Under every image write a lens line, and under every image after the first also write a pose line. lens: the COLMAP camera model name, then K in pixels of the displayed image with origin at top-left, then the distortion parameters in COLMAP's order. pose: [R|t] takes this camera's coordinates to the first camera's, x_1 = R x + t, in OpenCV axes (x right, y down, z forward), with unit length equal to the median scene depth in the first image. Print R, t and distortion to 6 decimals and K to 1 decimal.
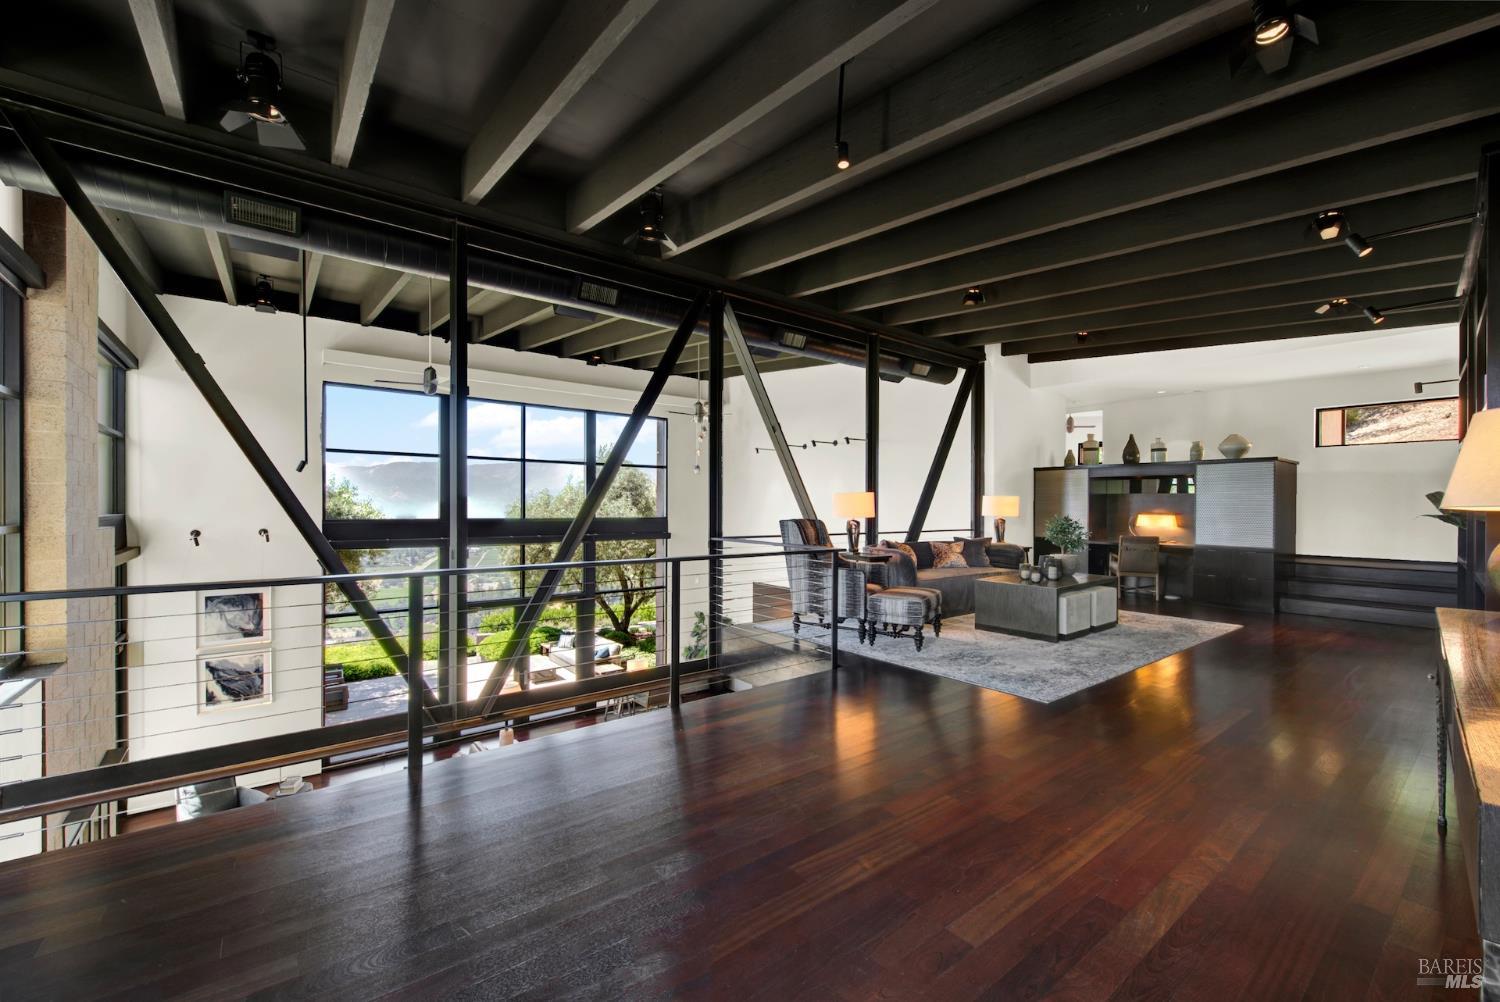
lens RADIAL K [[605.2, 0, 750.0], [0, 605.2, 501.0], [0, 0, 1]] dist [-0.000941, -0.000097]
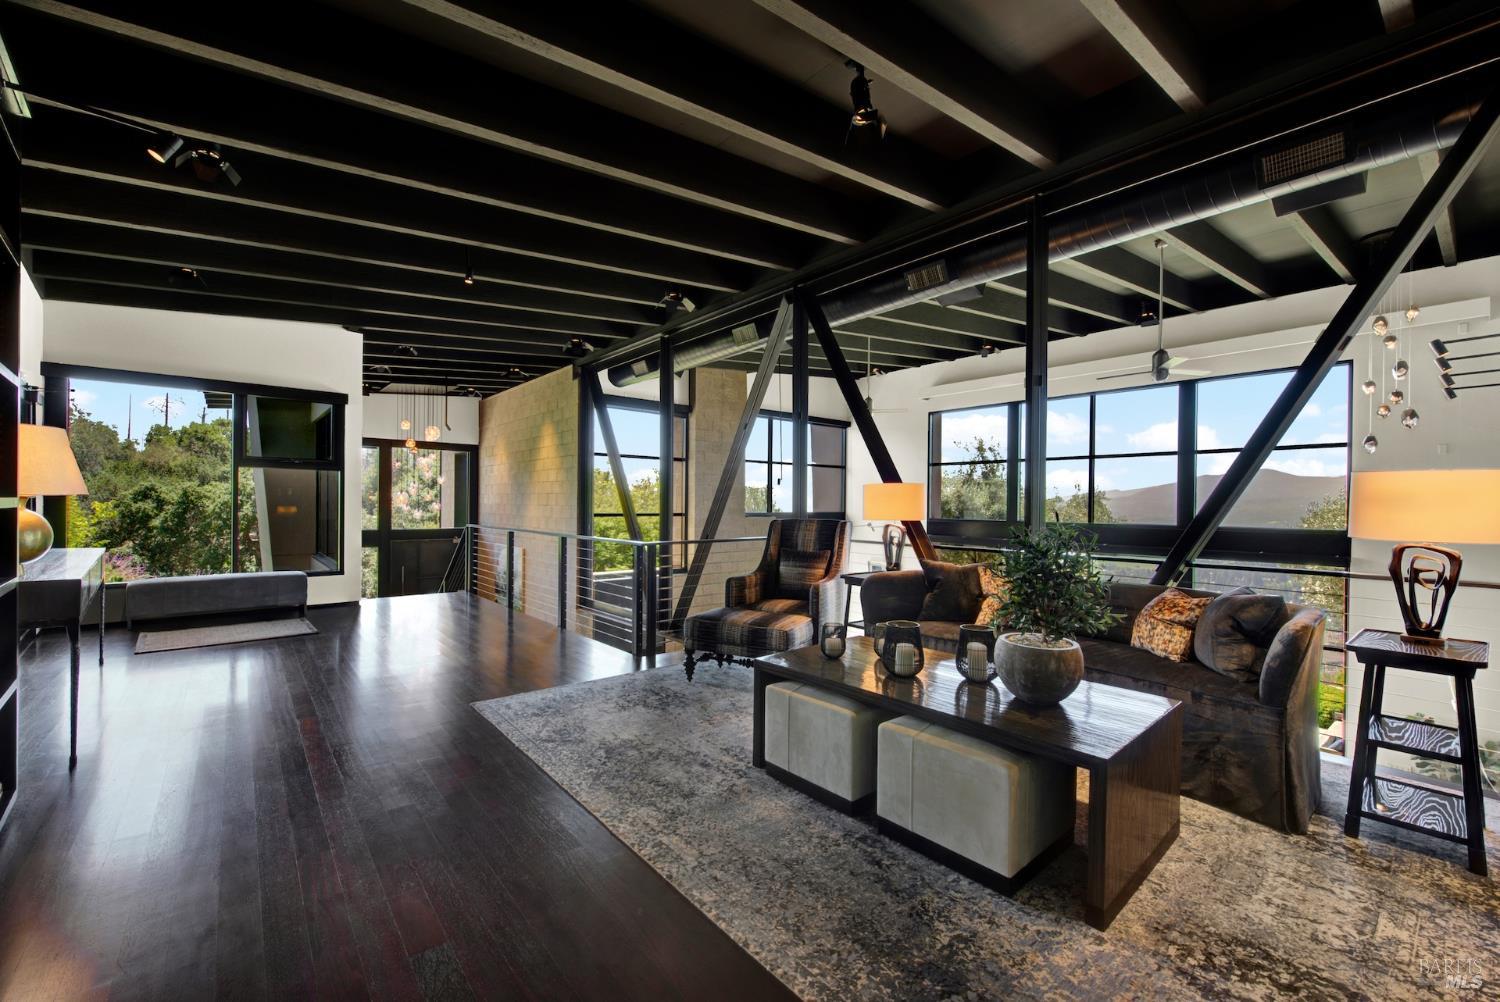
lens RADIAL K [[605.2, 0, 750.0], [0, 605.2, 501.0], [0, 0, 1]] dist [-0.000941, -0.000097]
pose [[0.044114, -0.001419, -0.999026, 0.522240], [-0.001455, 0.999998, -0.001484, 0.001046], [0.999025, 0.001519, 0.044112, 0.490791]]
